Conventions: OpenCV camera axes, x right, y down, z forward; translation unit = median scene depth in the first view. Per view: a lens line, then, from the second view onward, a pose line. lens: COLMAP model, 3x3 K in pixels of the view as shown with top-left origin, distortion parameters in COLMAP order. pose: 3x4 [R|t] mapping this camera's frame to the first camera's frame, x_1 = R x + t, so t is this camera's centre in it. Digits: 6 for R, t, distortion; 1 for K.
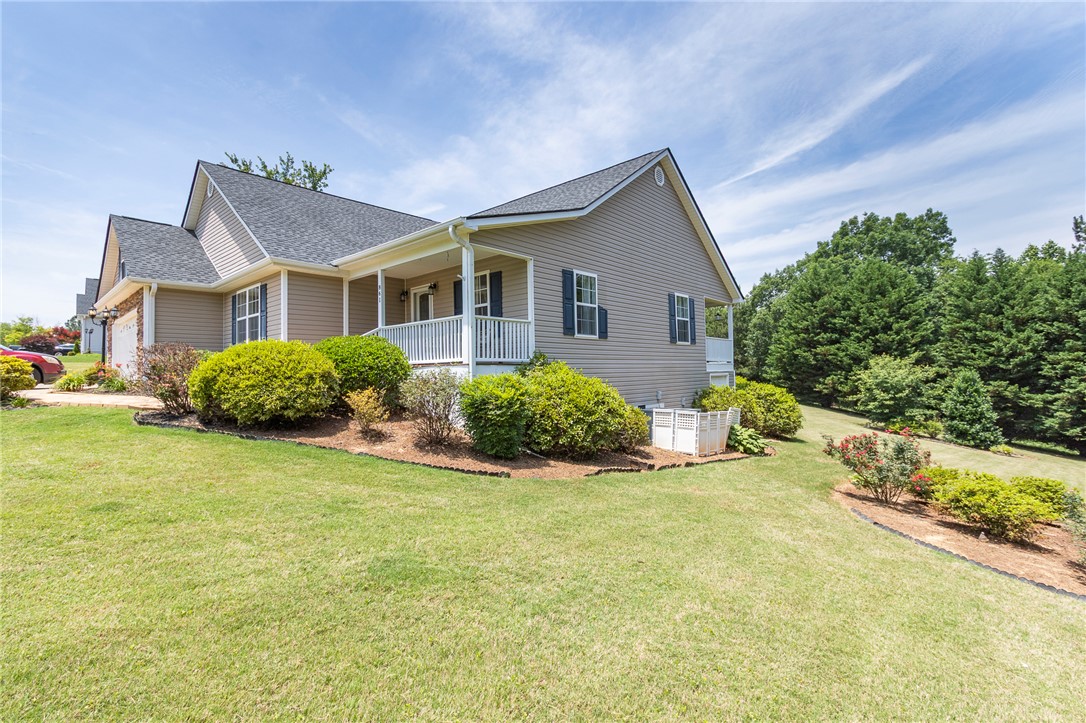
lens RADIAL K [[492.7, 0, 543.4], [0, 492.7, 359.8], [0, 0, 1]] dist [0.008717, -0.003280]
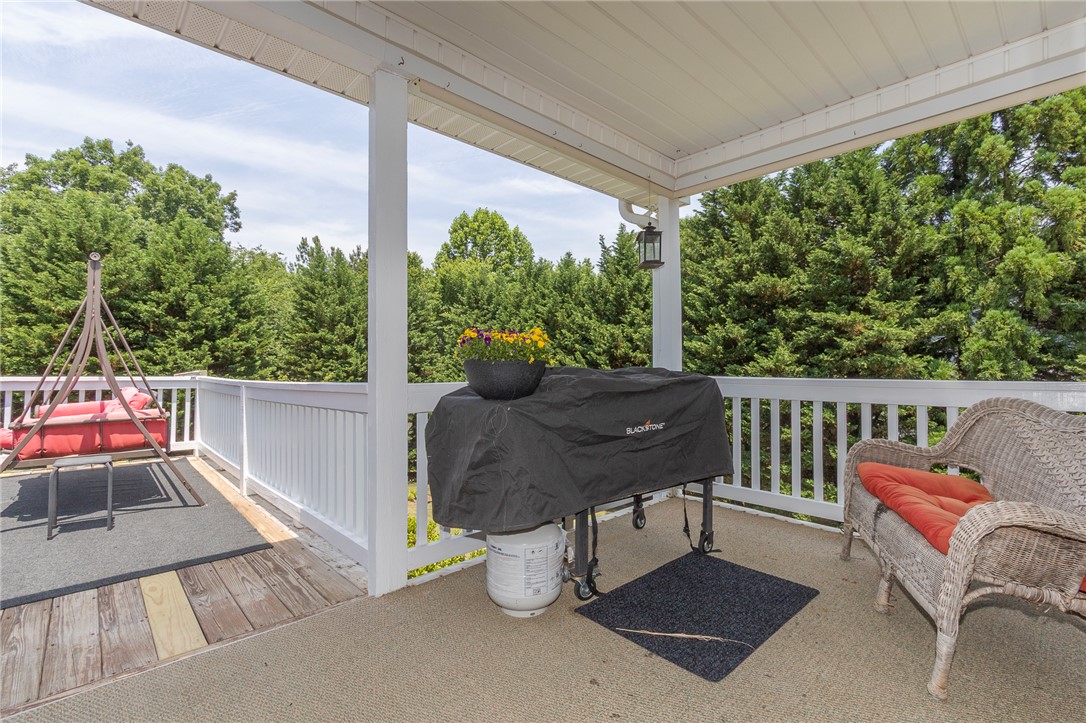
lens RADIAL K [[492.7, 0, 545.1], [0, 492.7, 353.8], [0, 0, 1]] dist [0.008717, -0.003280]
pose [[0.083721, 0.038268, 0.995754, 0.082653], [-0.029884, 0.998909, -0.035877, -0.019554], [-0.996041, -0.026753, 0.084773, 0.481431]]
